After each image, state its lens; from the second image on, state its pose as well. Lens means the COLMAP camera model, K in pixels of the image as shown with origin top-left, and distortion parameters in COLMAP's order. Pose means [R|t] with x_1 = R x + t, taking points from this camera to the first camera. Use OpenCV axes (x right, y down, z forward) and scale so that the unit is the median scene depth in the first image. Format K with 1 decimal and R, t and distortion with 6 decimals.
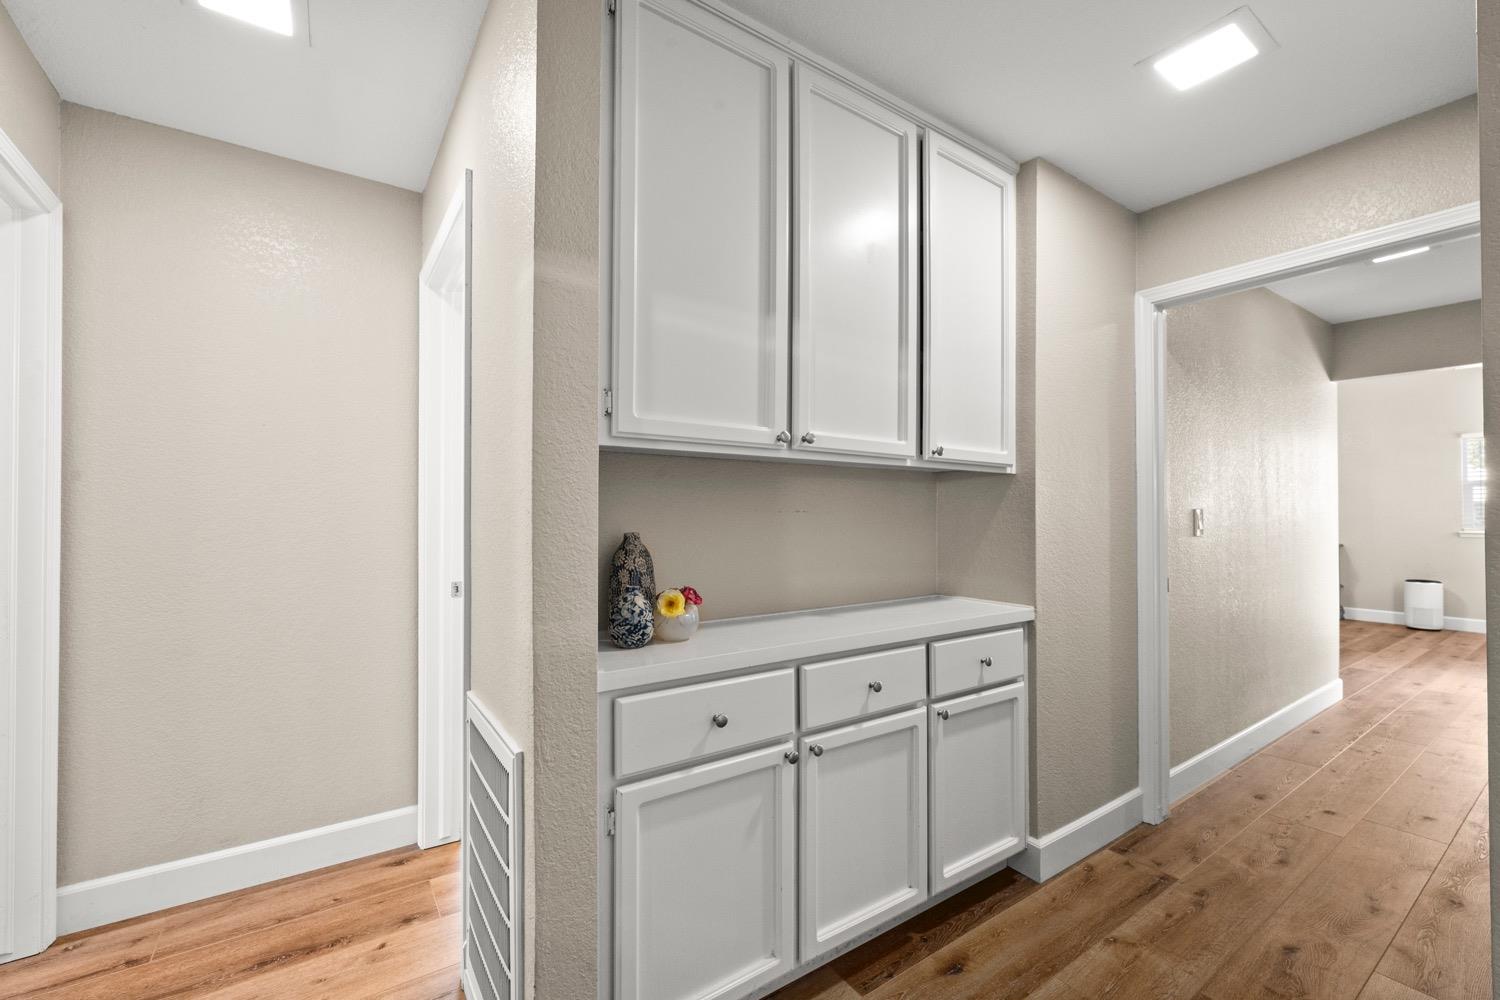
lens RADIAL K [[605.4, 0, 756.3], [0, 605.4, 514.4], [0, 0, 1]] dist [0.000053, 0.000328]
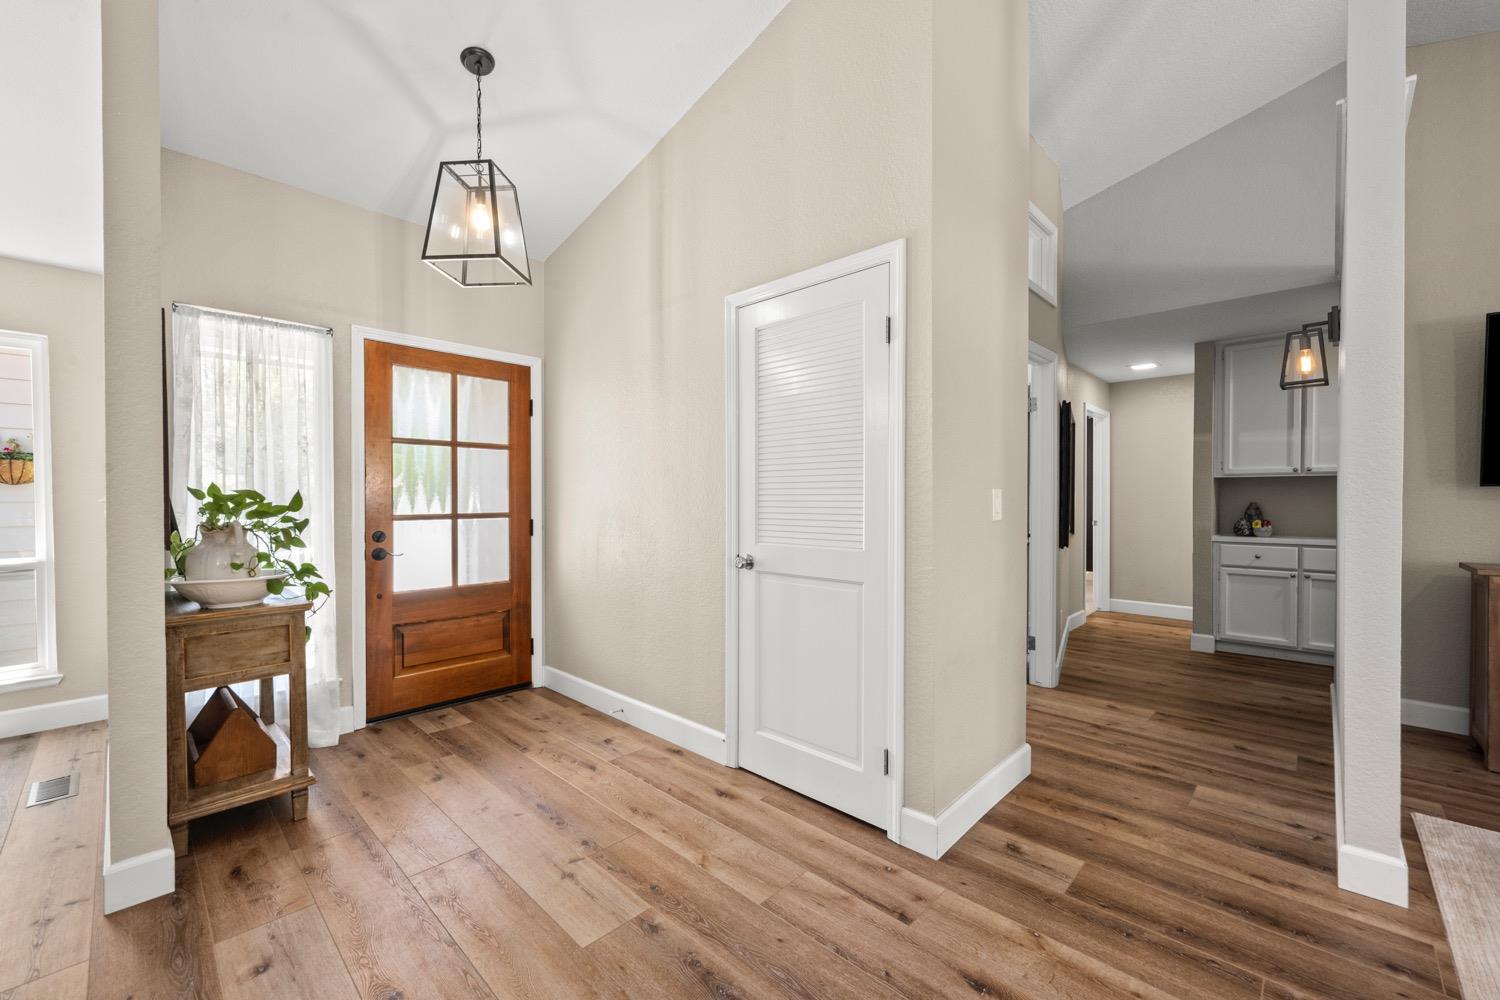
lens RADIAL K [[605.4, 0, 757.2], [0, 605.4, 503.7], [0, 0, 1]] dist [0.000053, 0.000328]
pose [[0.205282, 0.019096, -0.978517, 2.390737], [-0.006324, 0.999815, 0.018185, 0.002081], [0.978682, 0.002455, 0.205365, -2.179019]]
